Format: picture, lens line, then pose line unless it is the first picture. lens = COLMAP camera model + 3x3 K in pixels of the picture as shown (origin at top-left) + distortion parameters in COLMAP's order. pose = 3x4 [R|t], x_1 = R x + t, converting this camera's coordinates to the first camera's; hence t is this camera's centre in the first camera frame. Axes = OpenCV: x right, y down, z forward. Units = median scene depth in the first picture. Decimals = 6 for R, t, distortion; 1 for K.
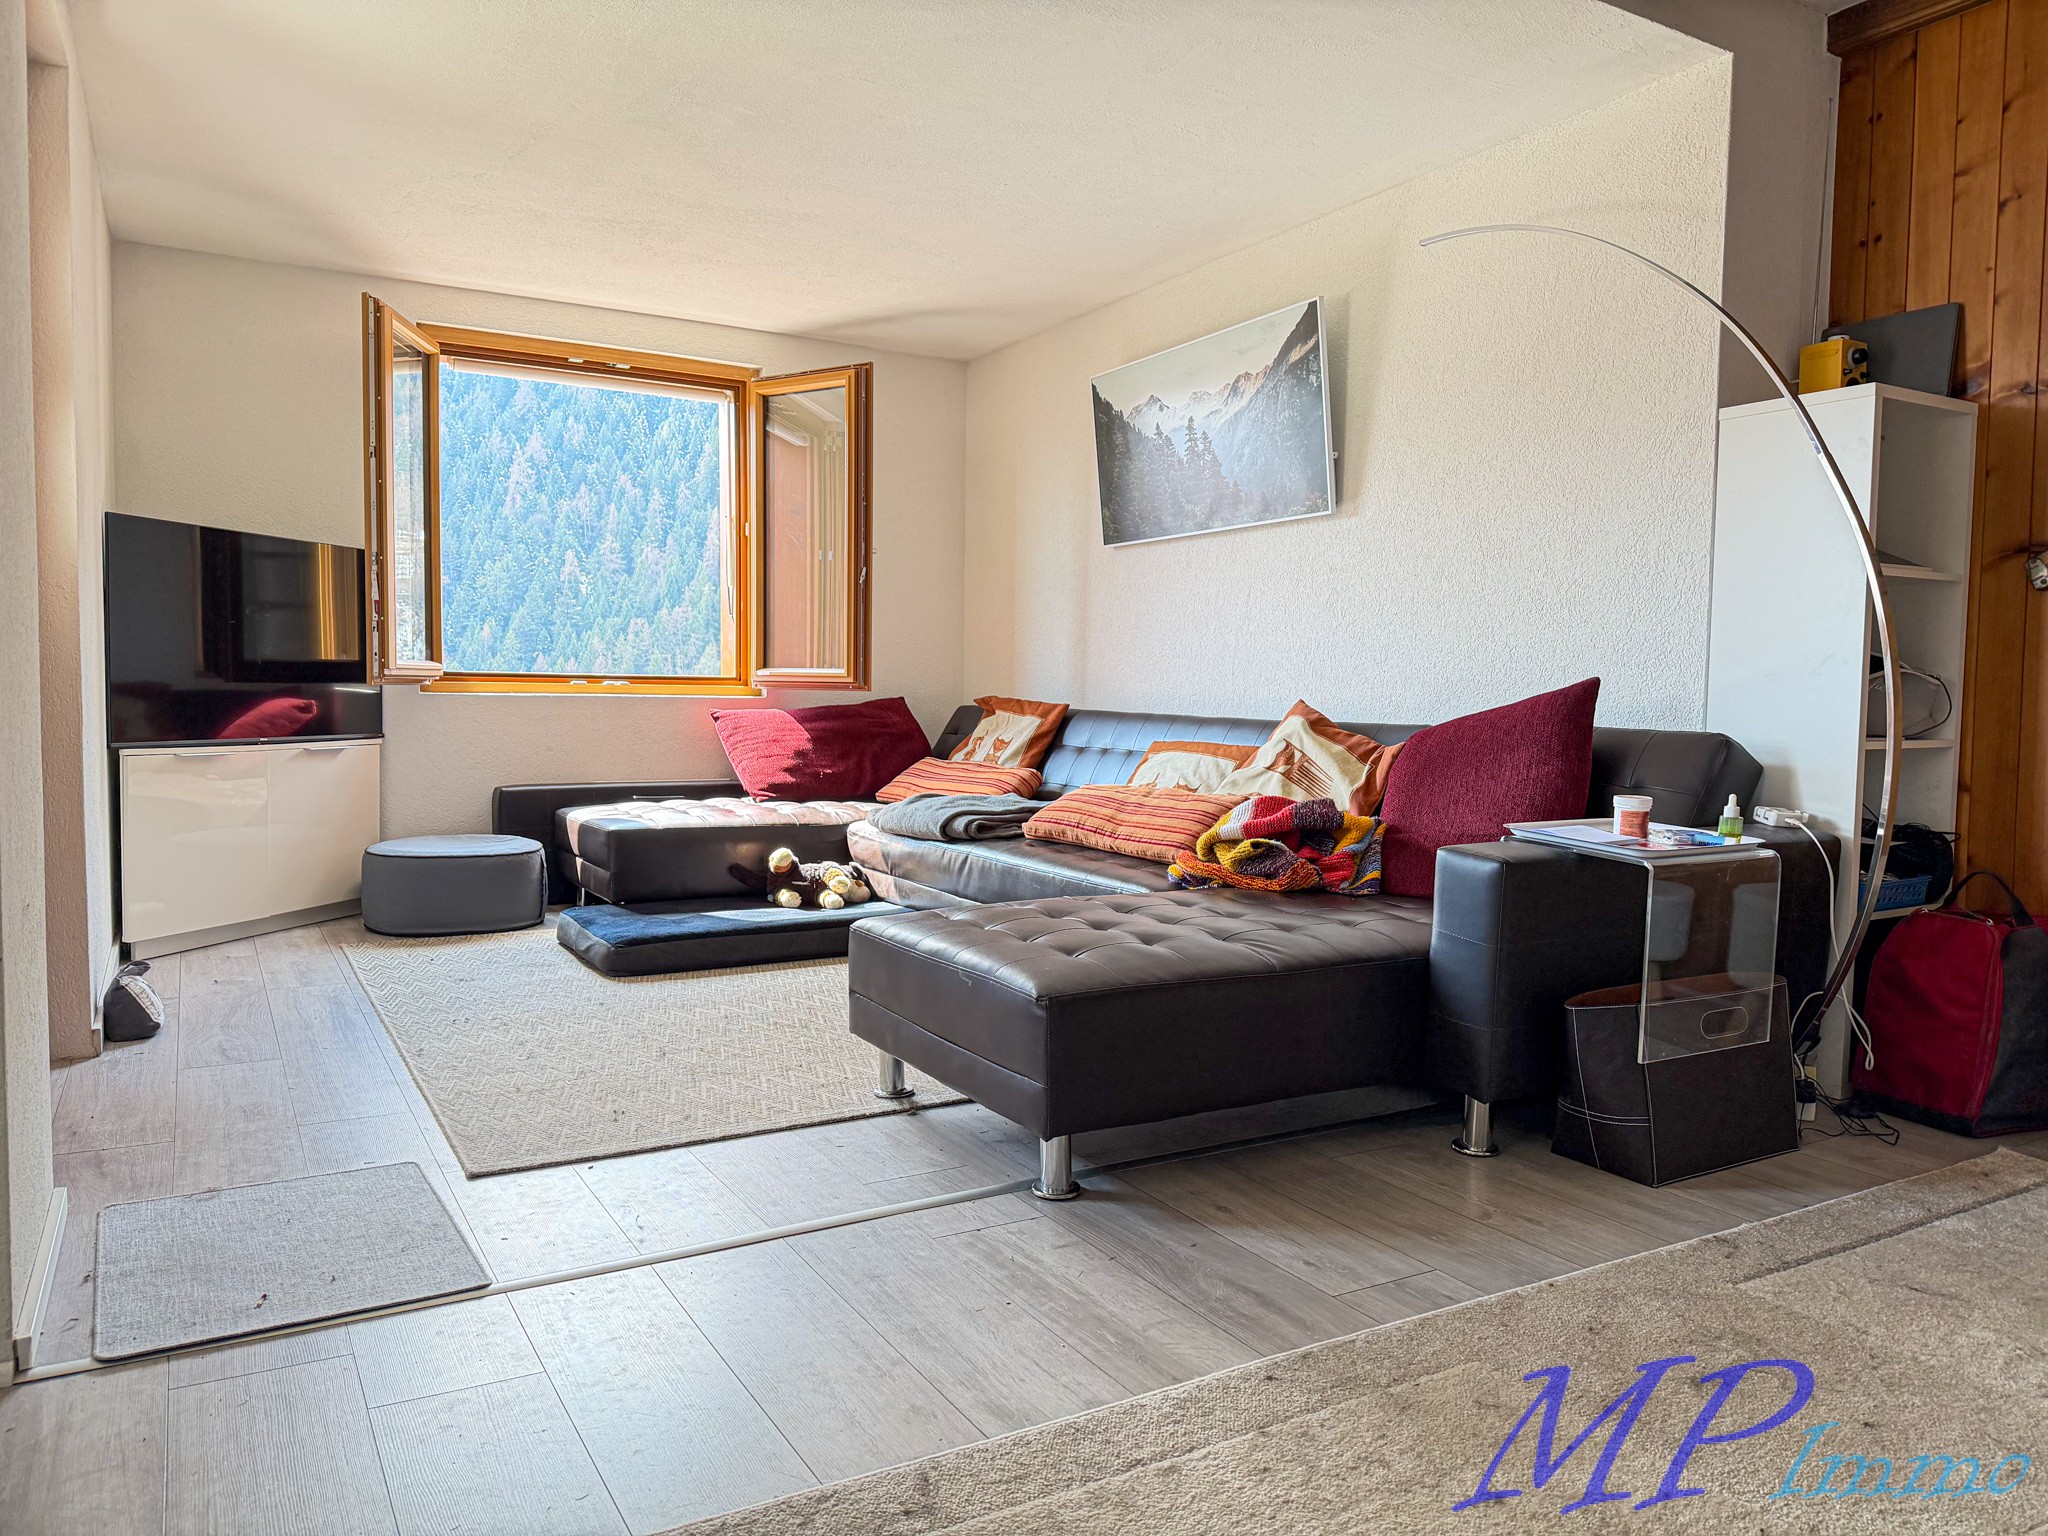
lens RADIAL K [[1437.8, 0, 1025.2], [0, 1437.8, 768.7], [0, 0, 1]] dist [0.012779, -0.021261]
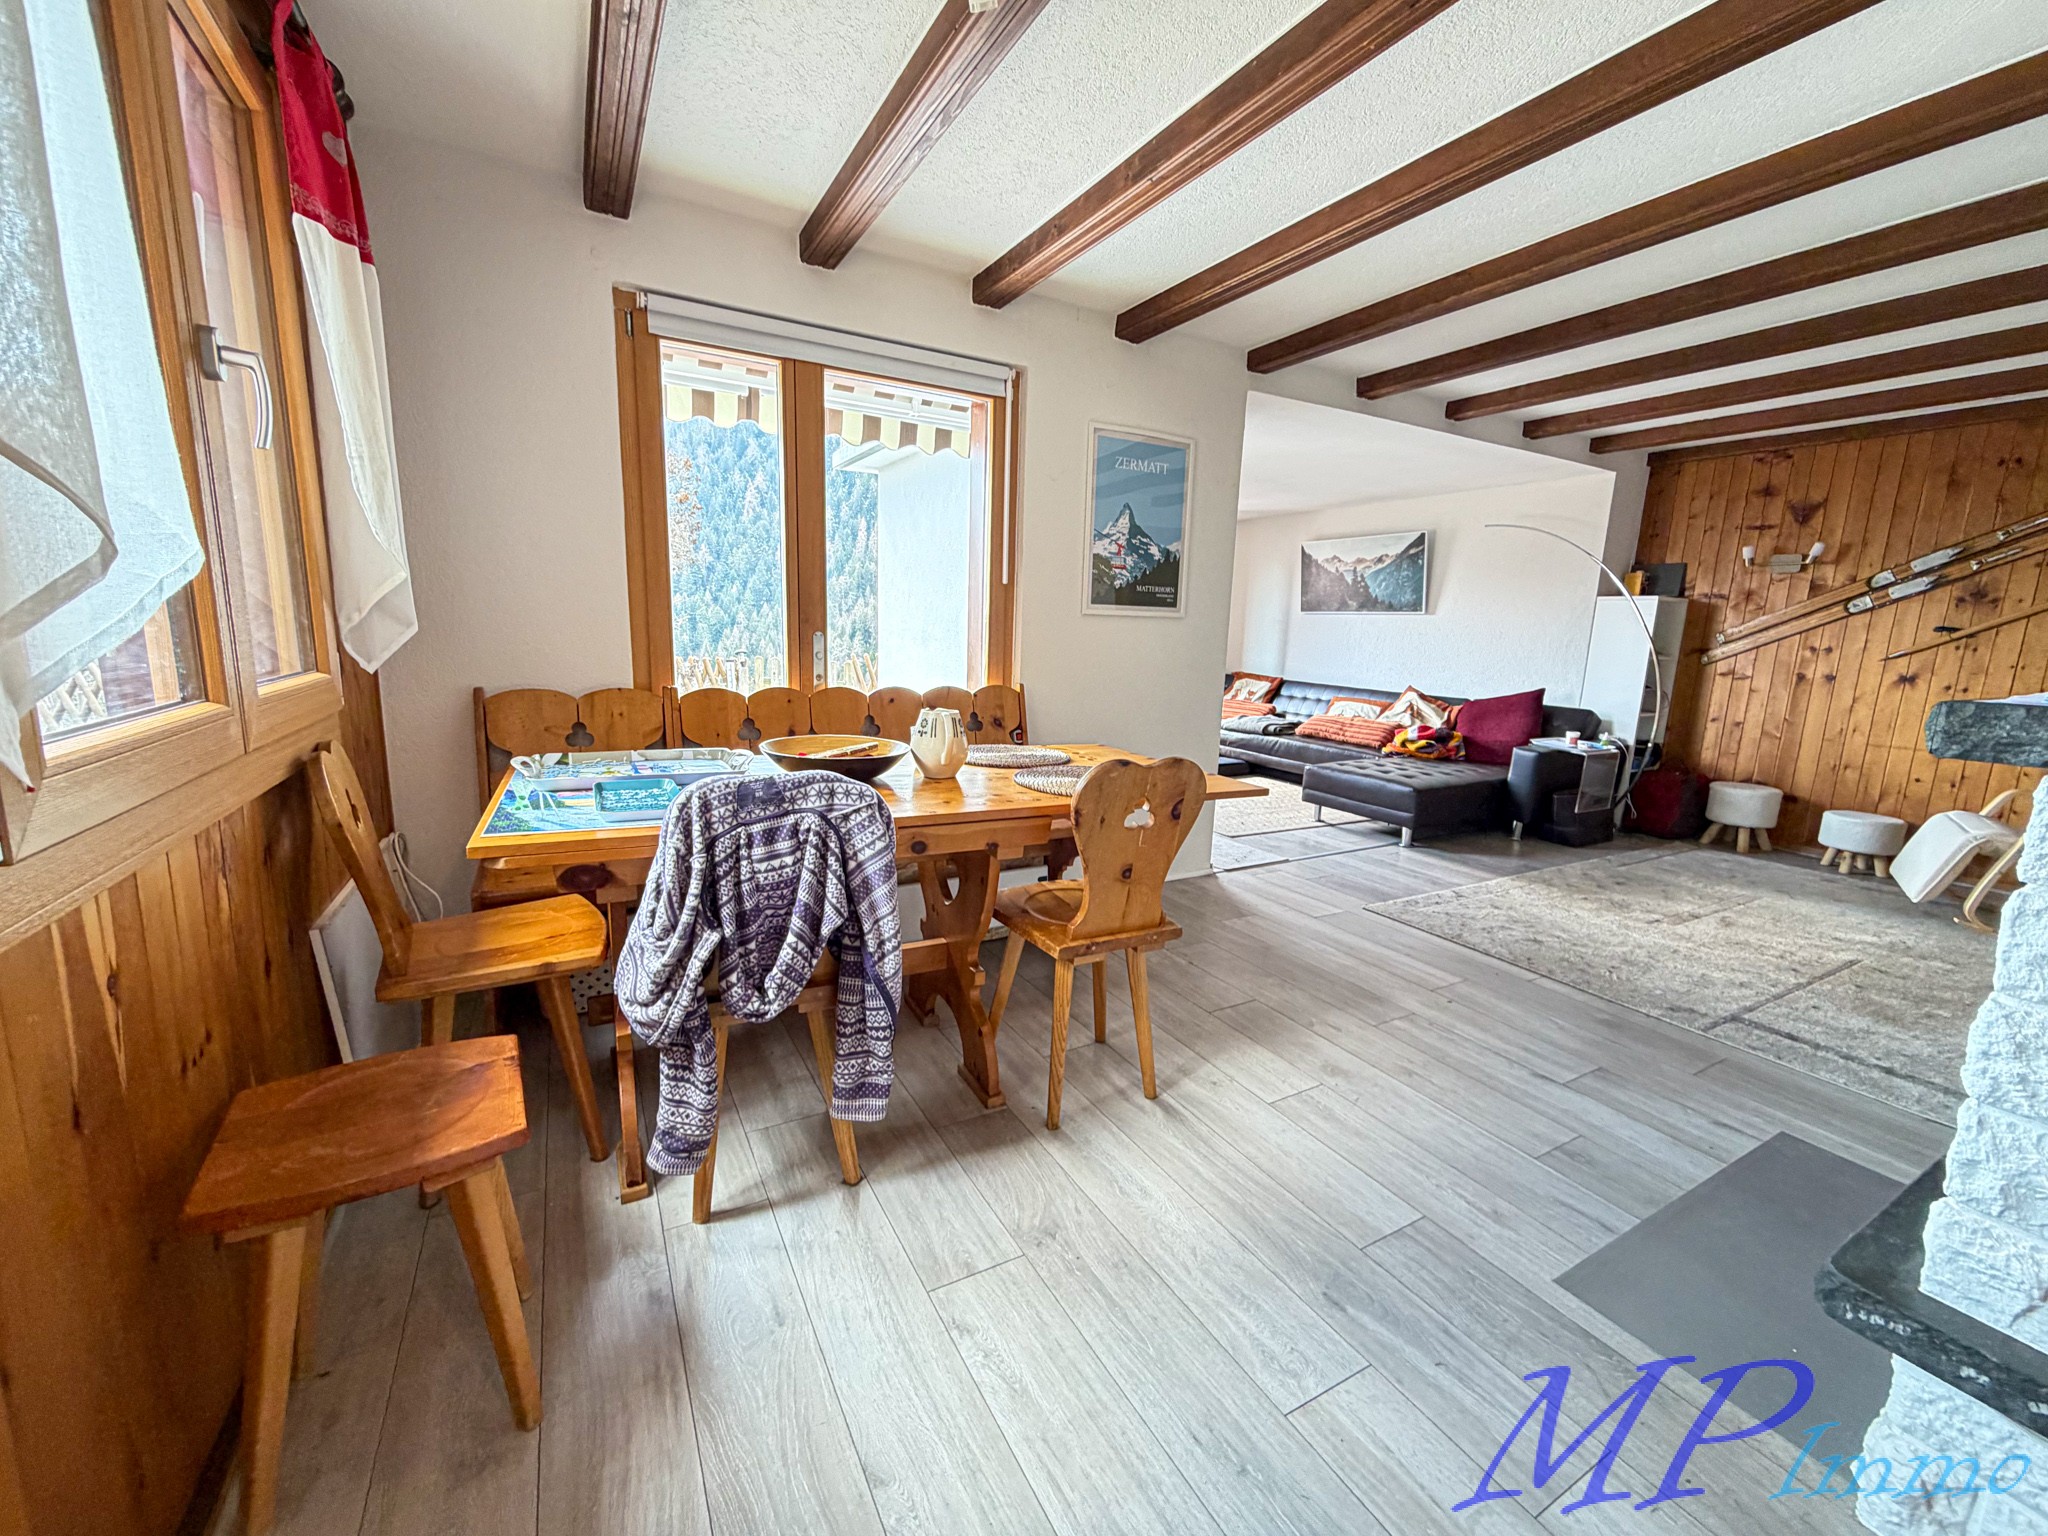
lens RADIAL K [[816.0, 0, 1015.8], [0, 816.0, 774.2], [0, 0, 1]] dist [-0.012203, 0.000373]
pose [[0.999498, 0.019721, -0.024803, -0.630126], [-0.016495, 0.992126, 0.124152, -0.075403], [0.027056, -0.123680, 0.991953, -0.685583]]
